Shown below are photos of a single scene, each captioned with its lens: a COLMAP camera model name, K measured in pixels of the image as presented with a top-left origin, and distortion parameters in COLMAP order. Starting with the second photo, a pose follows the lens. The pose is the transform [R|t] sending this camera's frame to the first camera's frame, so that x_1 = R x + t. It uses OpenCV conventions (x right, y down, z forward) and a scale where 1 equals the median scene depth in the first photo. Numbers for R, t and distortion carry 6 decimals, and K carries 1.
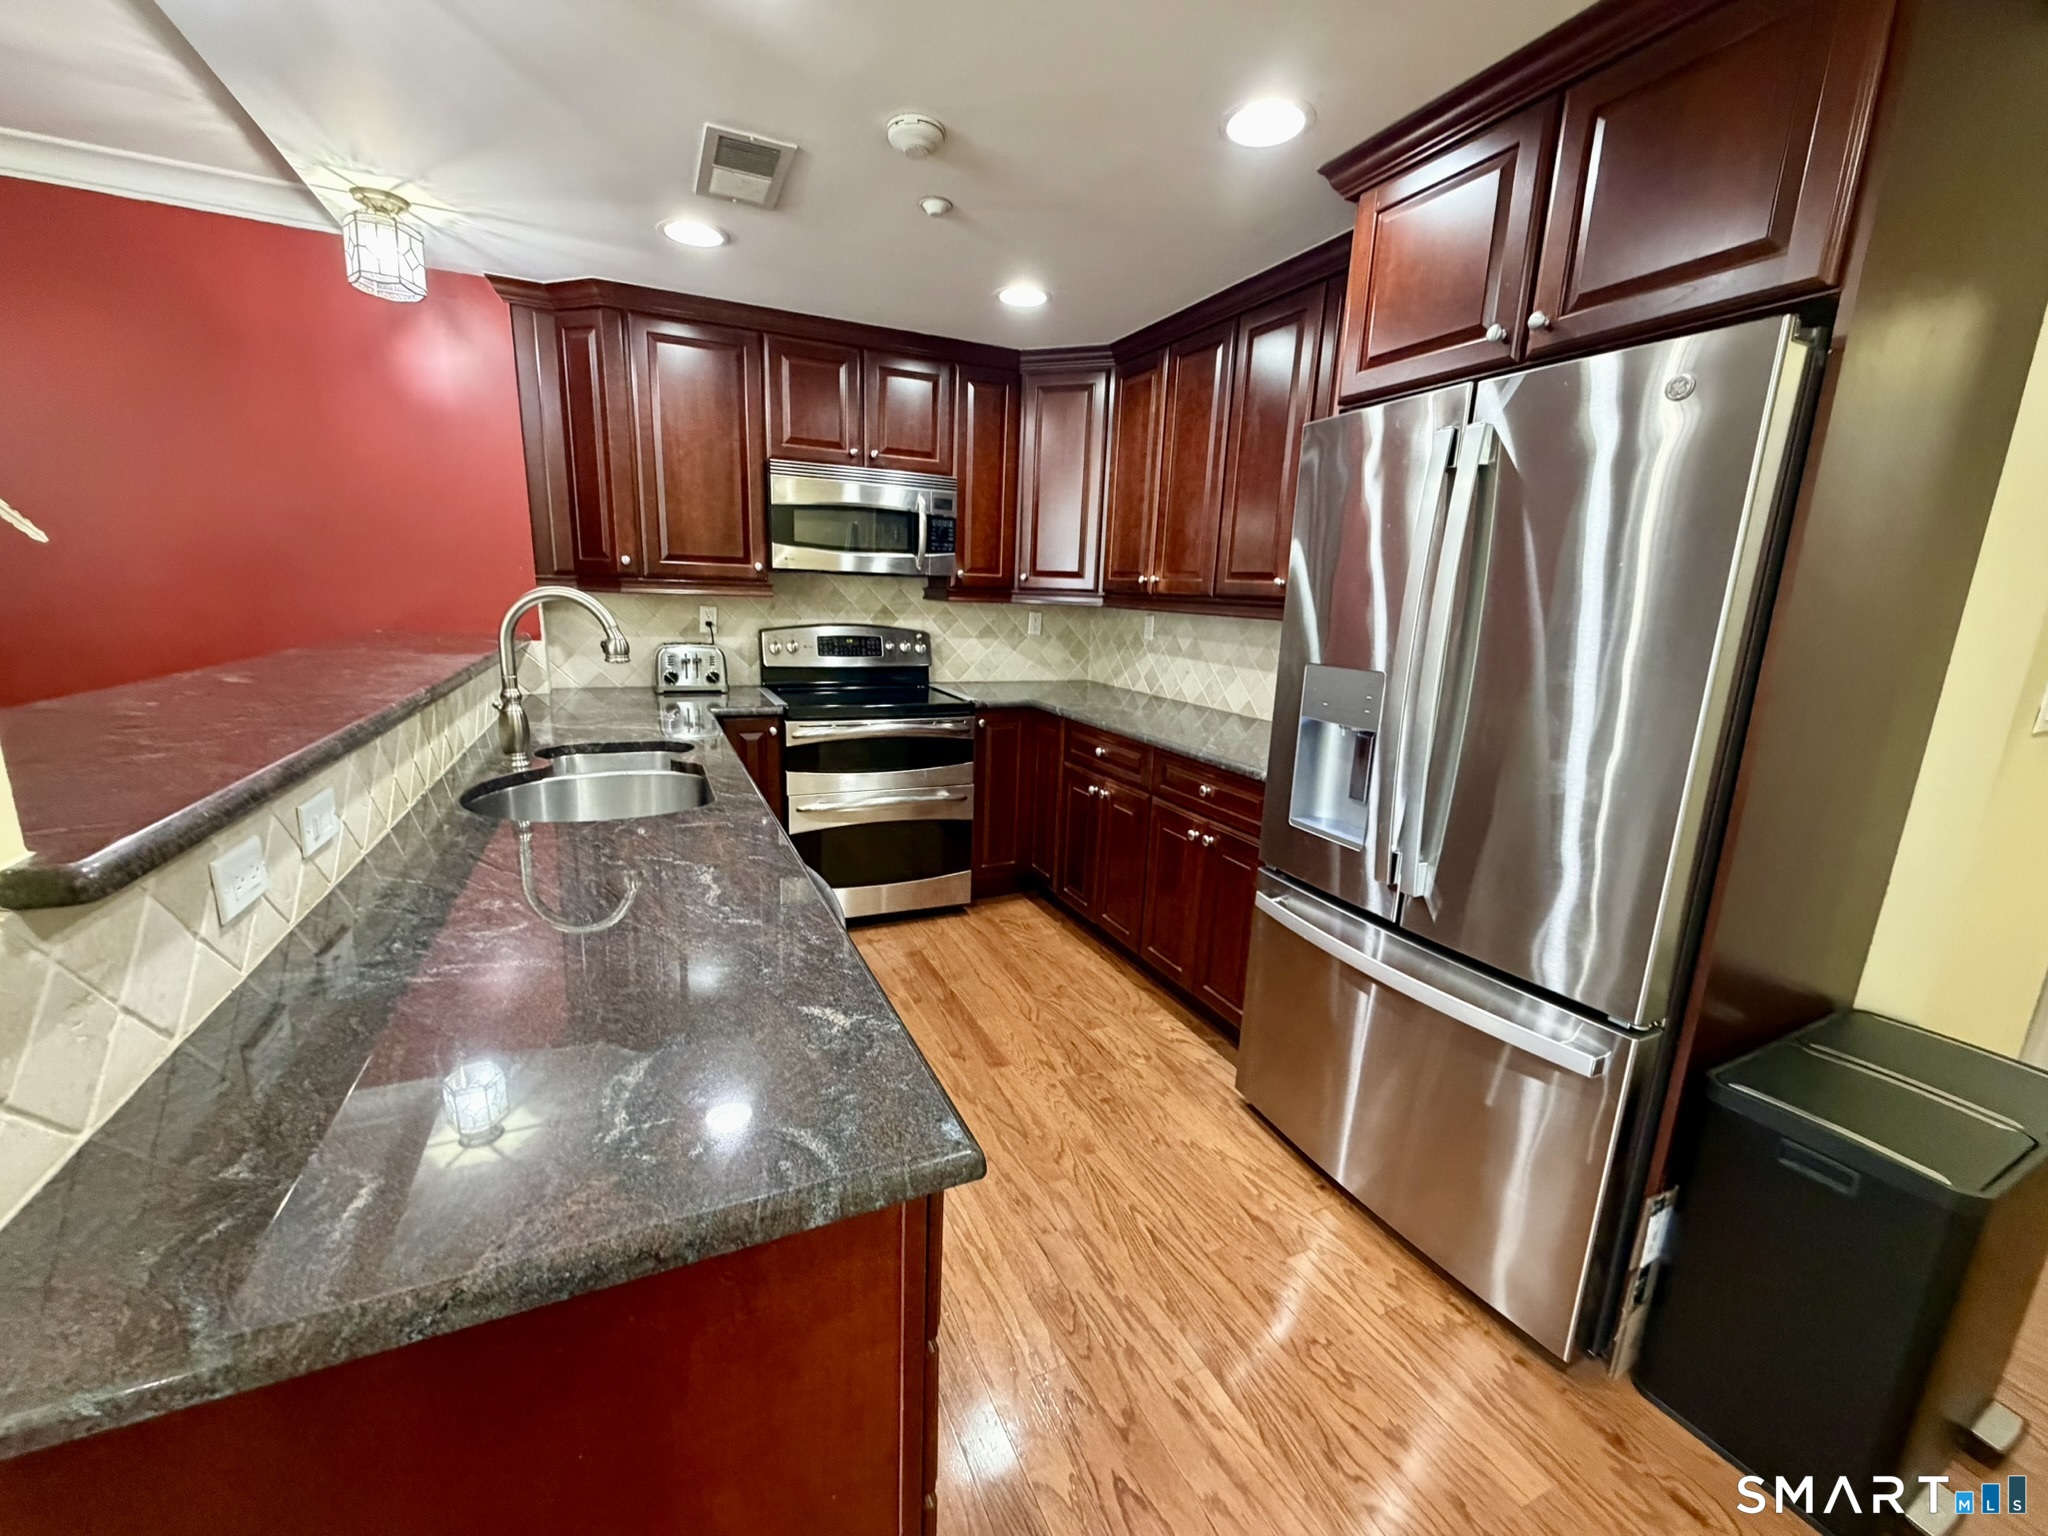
lens RADIAL K [[815.4, 0, 1014.1], [0, 815.4, 765.9], [0, 0, 1]] dist [0.000022, 0.000151]
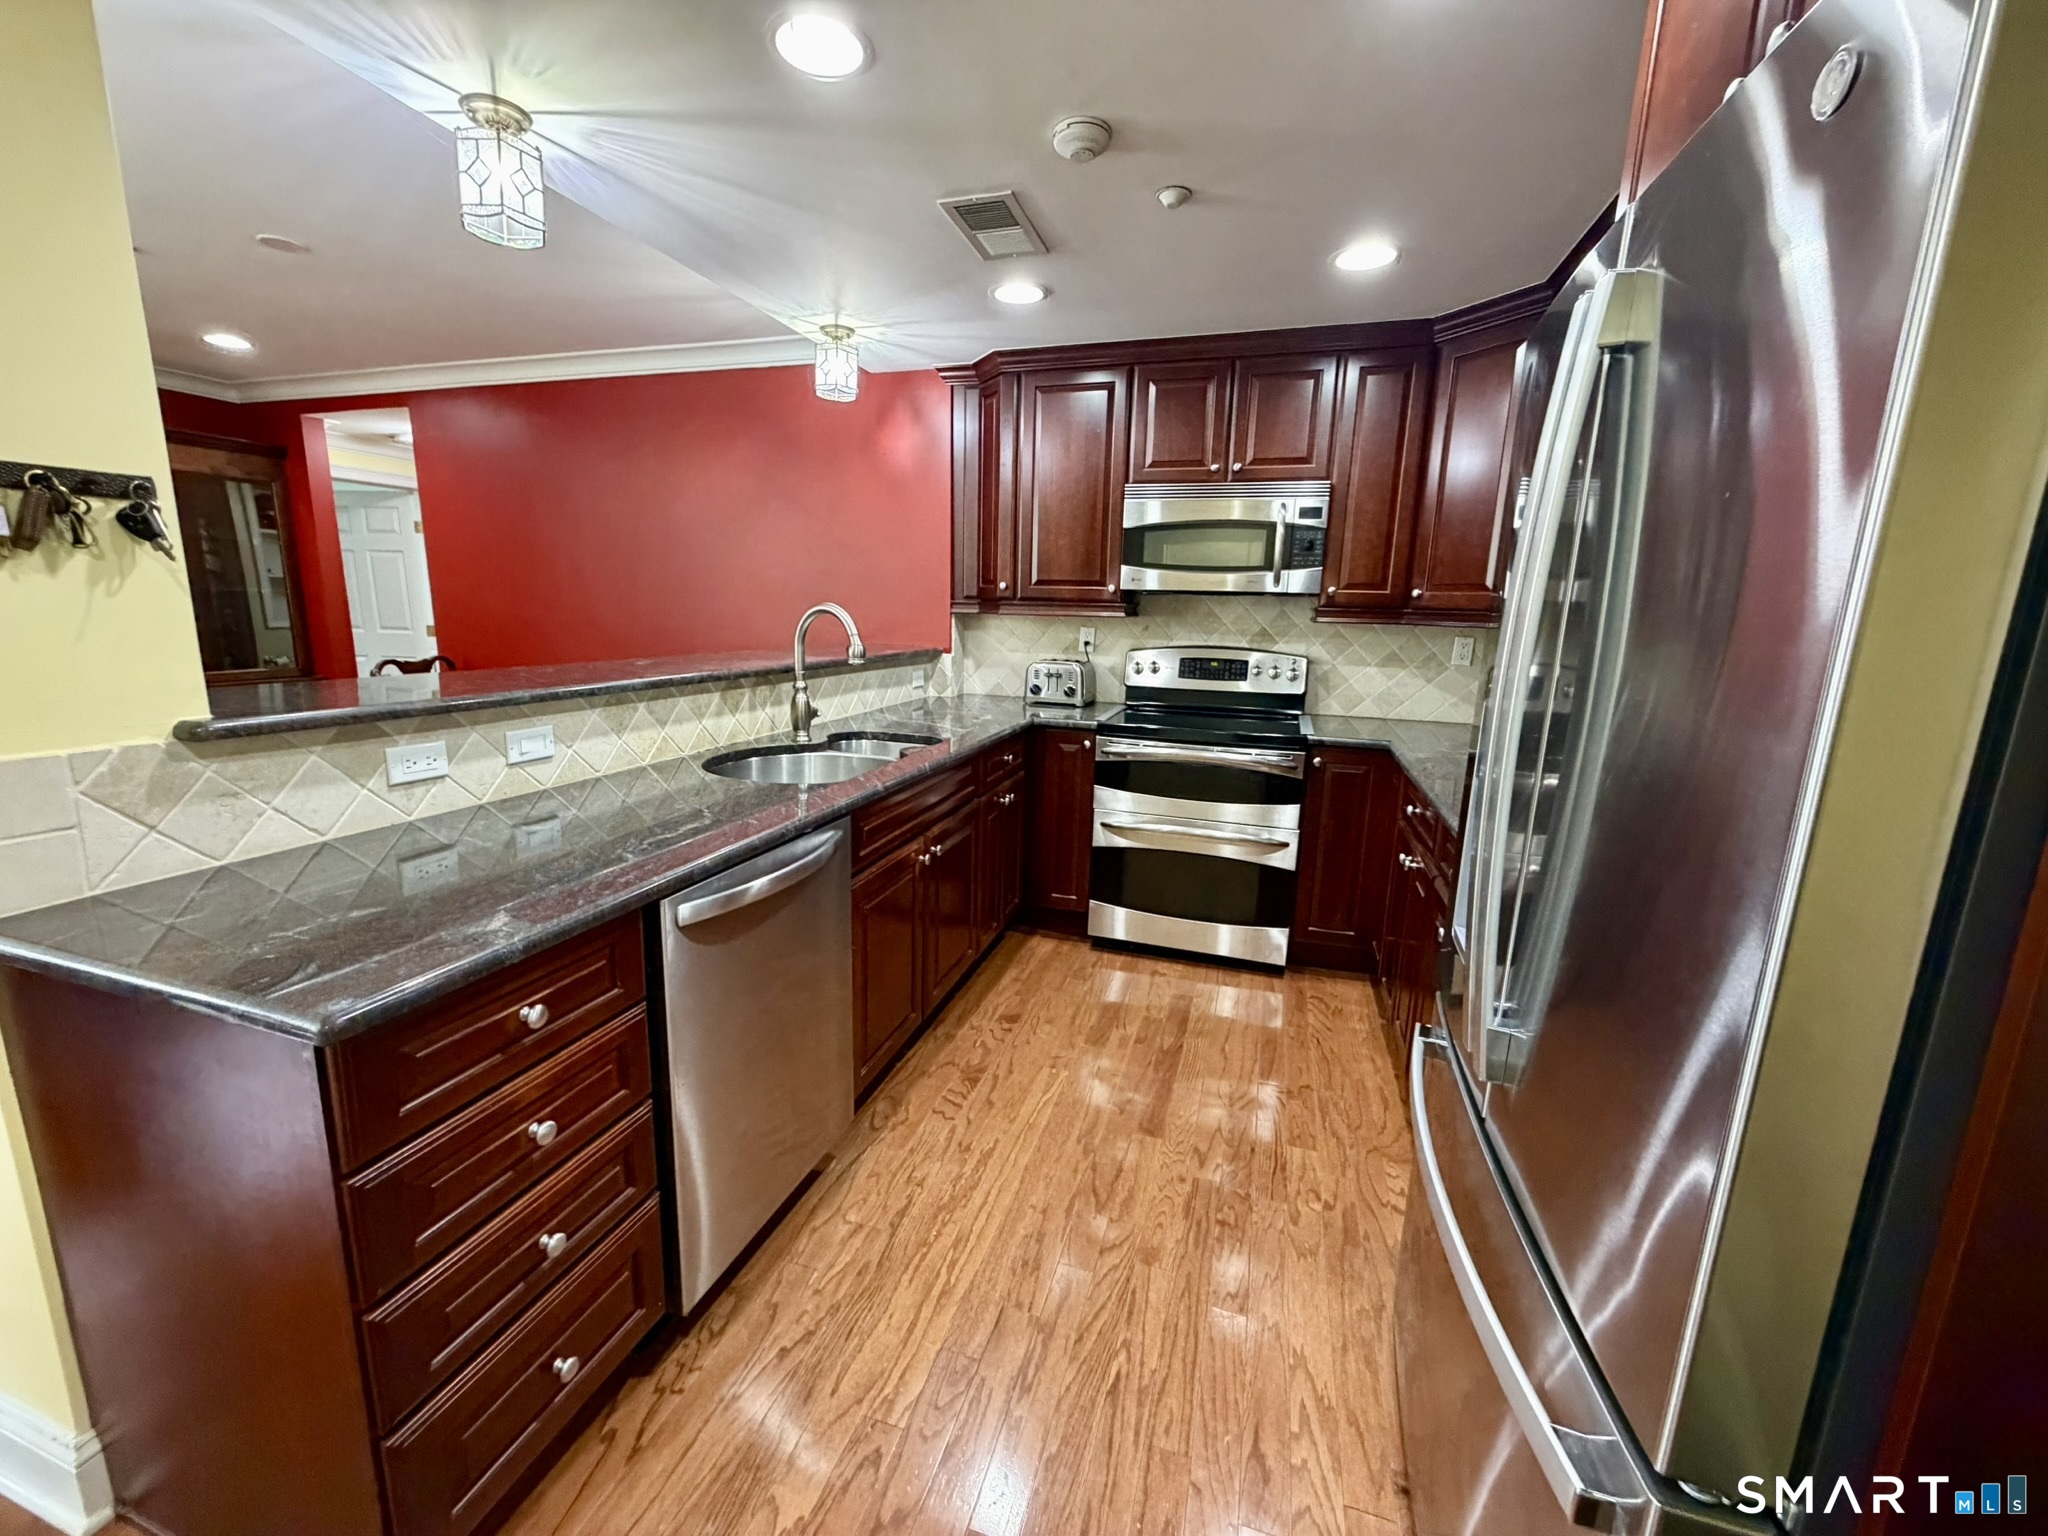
lens RADIAL K [[815.4, 0, 1014.1], [0, 815.4, 765.9], [0, 0, 1]] dist [0.000022, 0.000151]
pose [[0.739052, 0.112885, -0.664122, 0.323893], [-0.140064, 0.990065, 0.012420, -0.015108], [0.658926, 0.083840, 0.747521, 0.160007]]
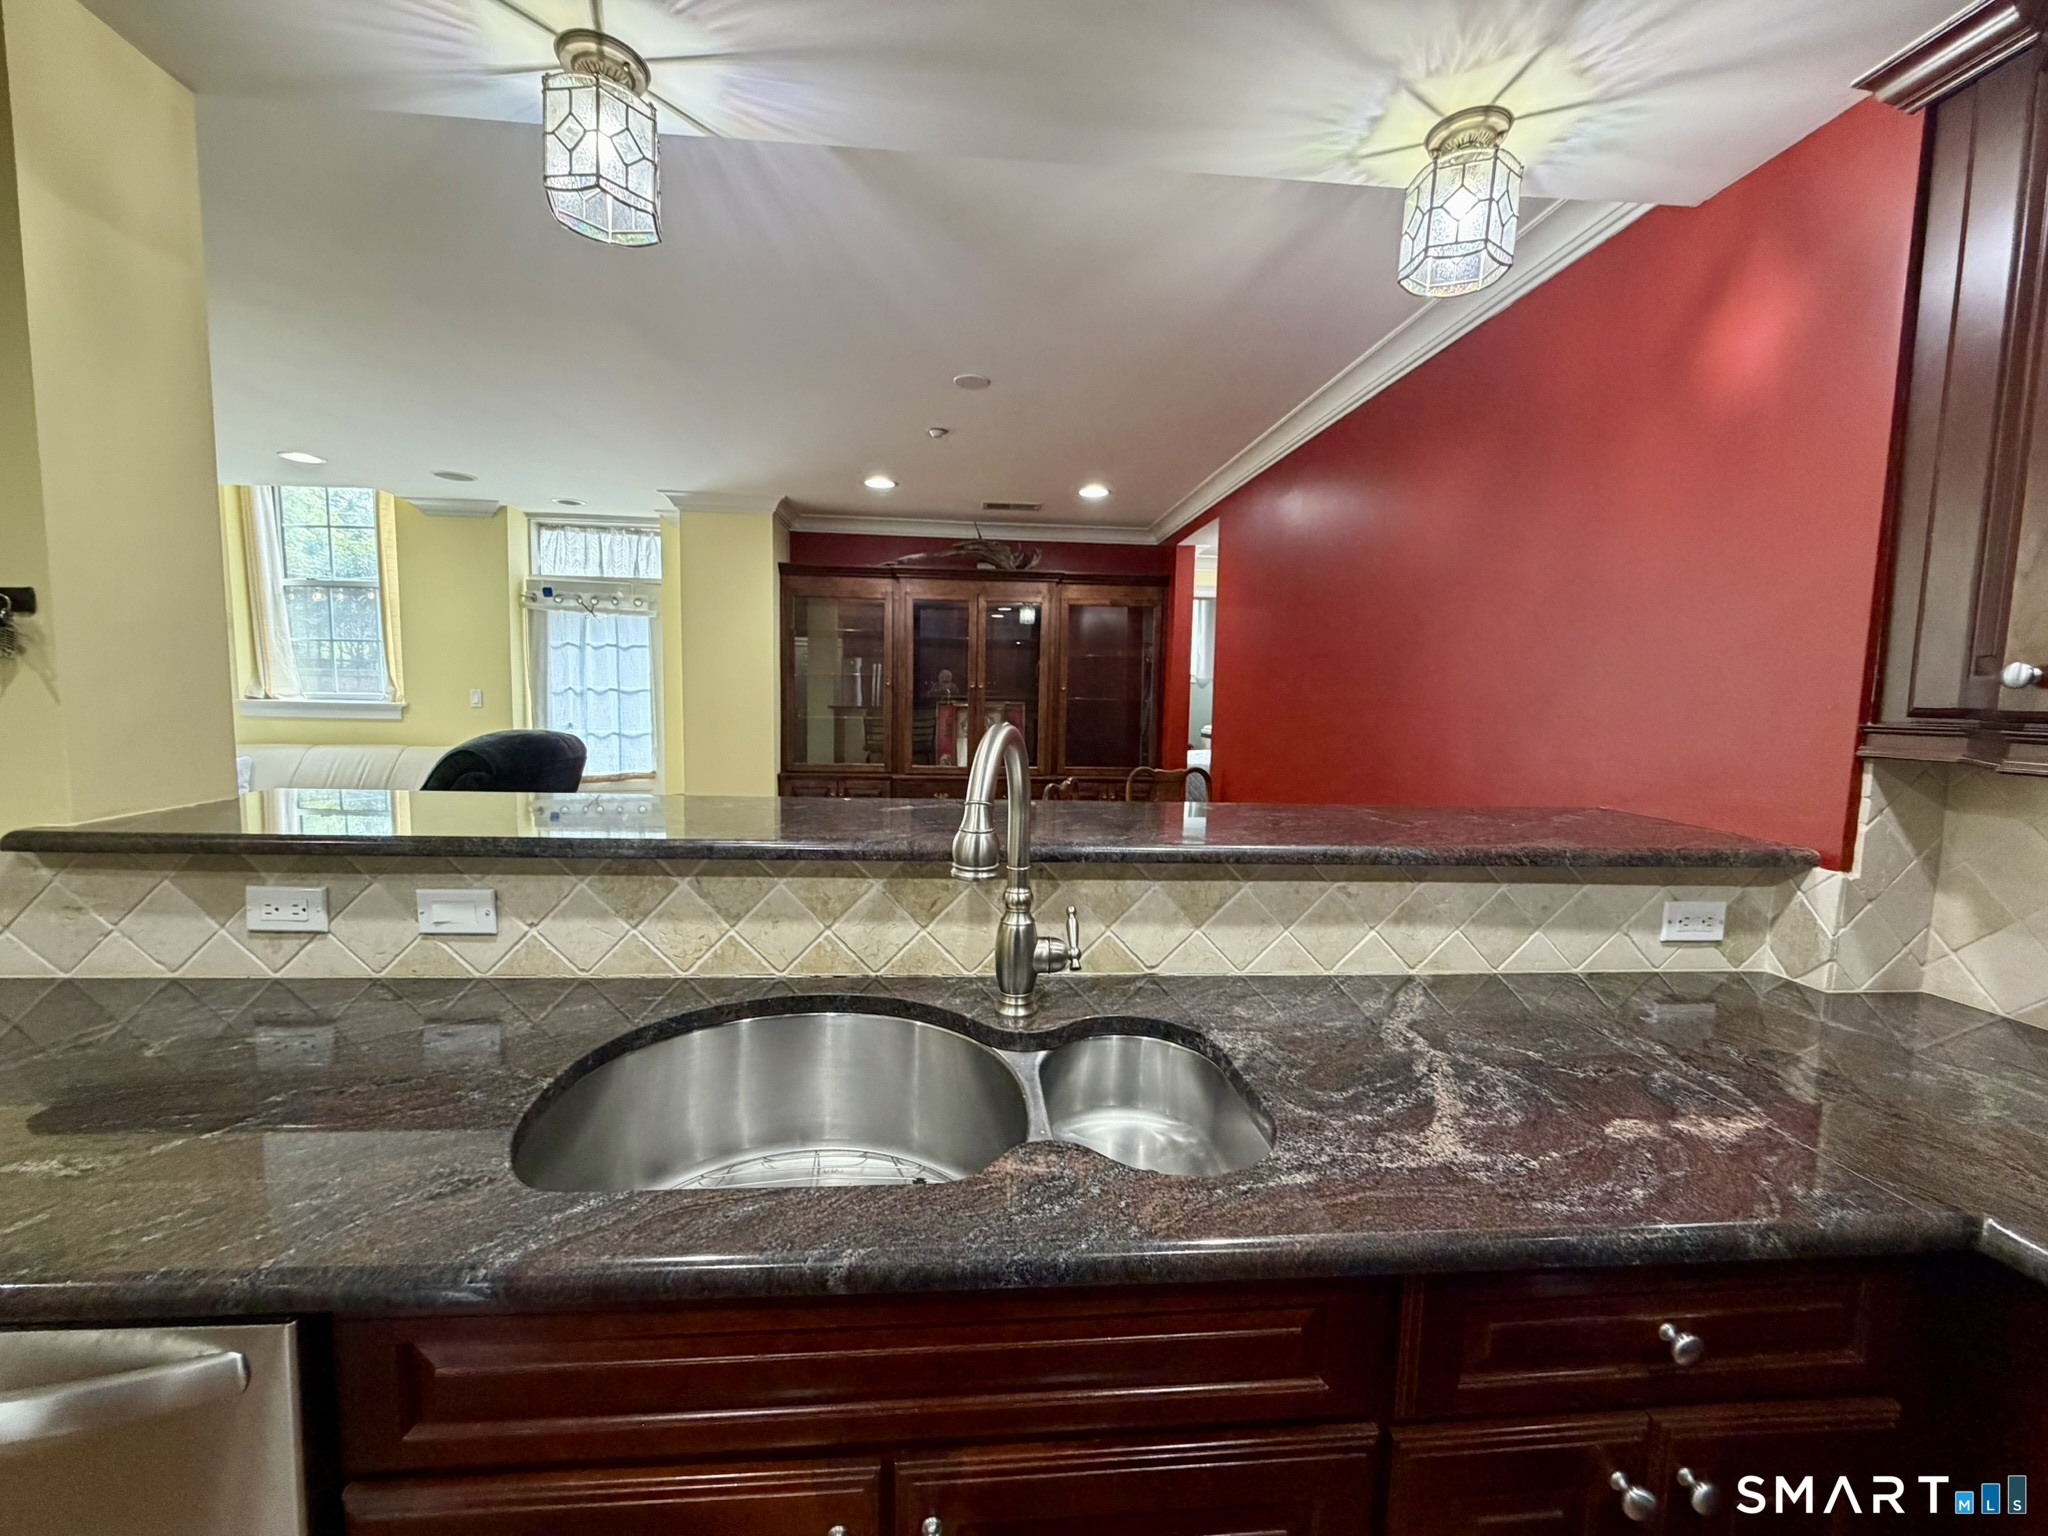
lens RADIAL K [[815.4, 0, 1014.1], [0, 815.4, 765.9], [0, 0, 1]] dist [0.000022, 0.000151]
pose [[-0.343191, 0.047167, -0.938081, -0.029608], [-0.232503, 0.963390, 0.133500, -0.162383], [0.910034, 0.263922, -0.319660, 0.722853]]
